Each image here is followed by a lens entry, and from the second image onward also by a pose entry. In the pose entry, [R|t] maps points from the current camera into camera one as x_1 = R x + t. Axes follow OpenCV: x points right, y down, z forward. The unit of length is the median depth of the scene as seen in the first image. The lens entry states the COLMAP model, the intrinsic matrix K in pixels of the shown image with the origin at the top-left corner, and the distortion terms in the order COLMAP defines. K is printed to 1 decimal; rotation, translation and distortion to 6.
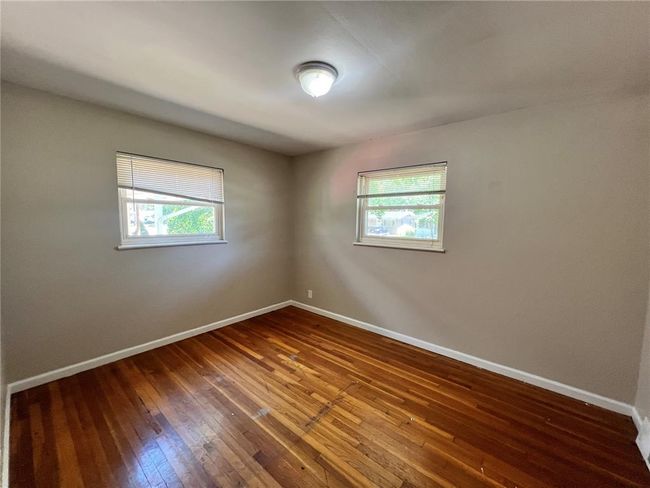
lens RADIAL K [[261.0, 0, 325.0], [0, 261.0, 244.0], [0, 0, 1]] dist [-0.000060, 0.000052]
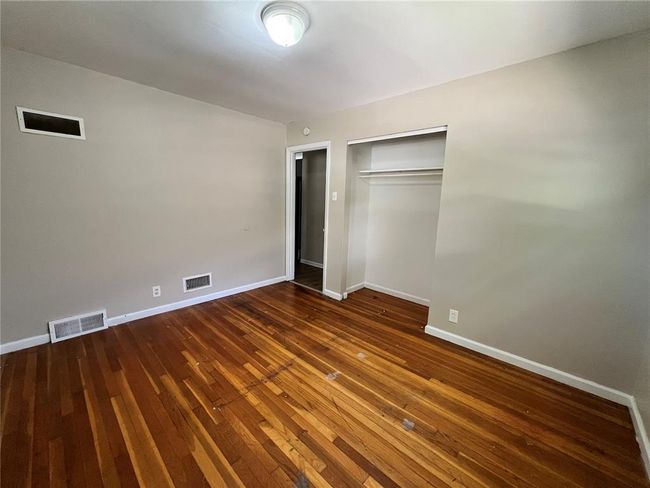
lens RADIAL K [[261.0, 0, 325.0], [0, 261.0, 244.0], [0, 0, 1]] dist [-0.000060, 0.000052]
pose [[-0.997566, -0.055803, 0.041814, -0.199843], [-0.043565, 0.966970, 0.251139, -0.113649], [-0.054448, 0.248706, -0.967047, 1.673082]]
